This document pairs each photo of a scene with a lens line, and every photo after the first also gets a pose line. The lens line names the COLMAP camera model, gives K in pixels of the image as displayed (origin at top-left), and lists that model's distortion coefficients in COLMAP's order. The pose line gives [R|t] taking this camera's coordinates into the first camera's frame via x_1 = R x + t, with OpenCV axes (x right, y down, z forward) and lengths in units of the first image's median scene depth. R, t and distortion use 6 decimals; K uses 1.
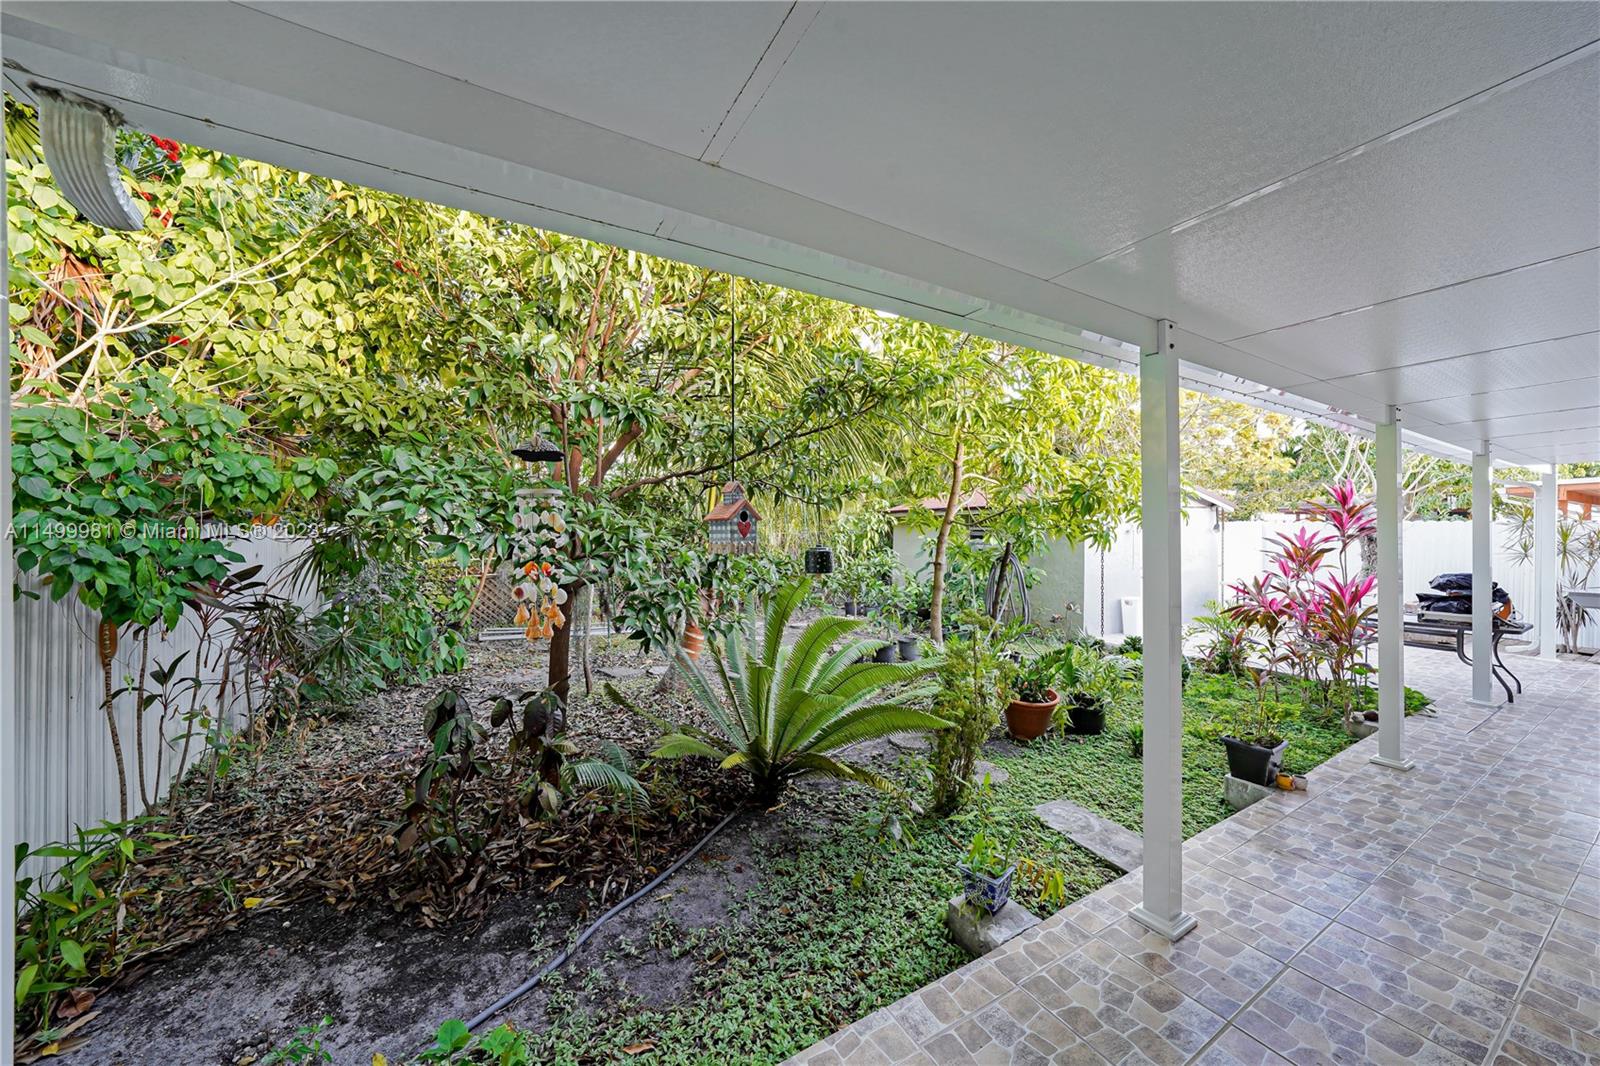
lens RADIAL K [[552.3, 0, 783.6], [0, 552.3, 527.9], [0, 0, 1]] dist [-0.009462, 0.000035]
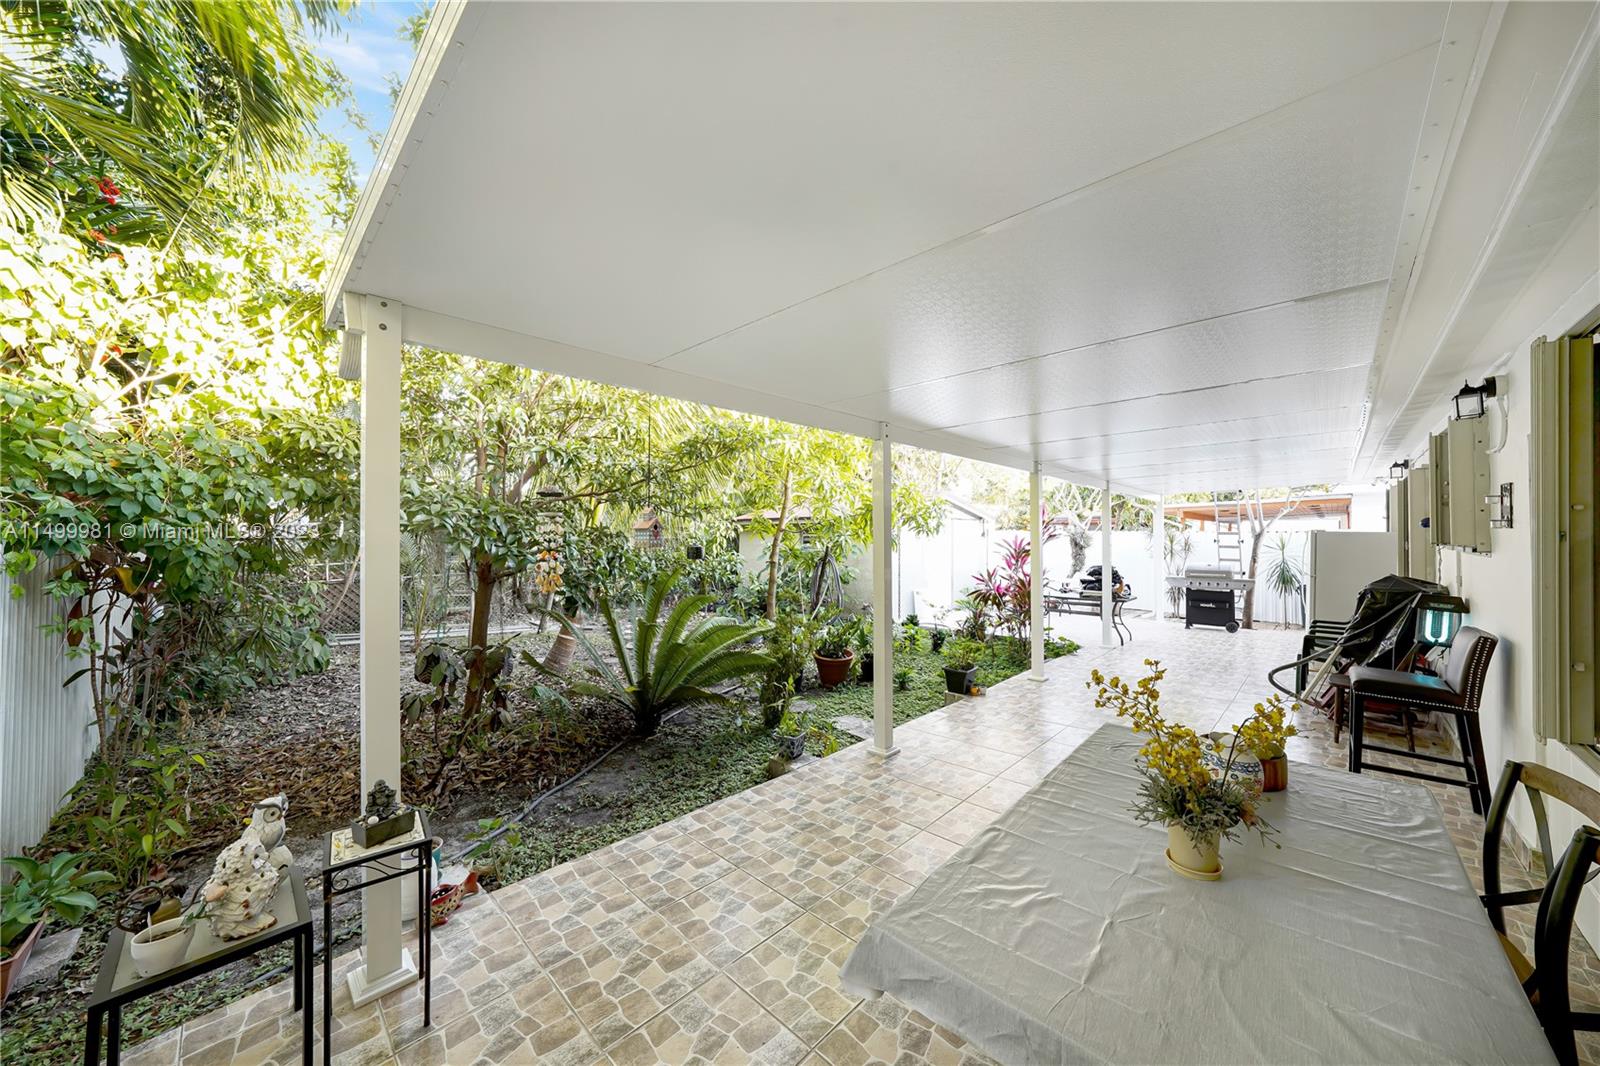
lens RADIAL K [[552.3, 0, 785.0], [0, 552.3, 532.2], [0, 0, 1]] dist [-0.009462, 0.000035]
pose [[0.961828, 0.005167, 0.273606, -0.070325], [-0.004059, 0.999981, -0.004613, 0.001453], [-0.273625, 0.003327, 0.961831, -0.383114]]
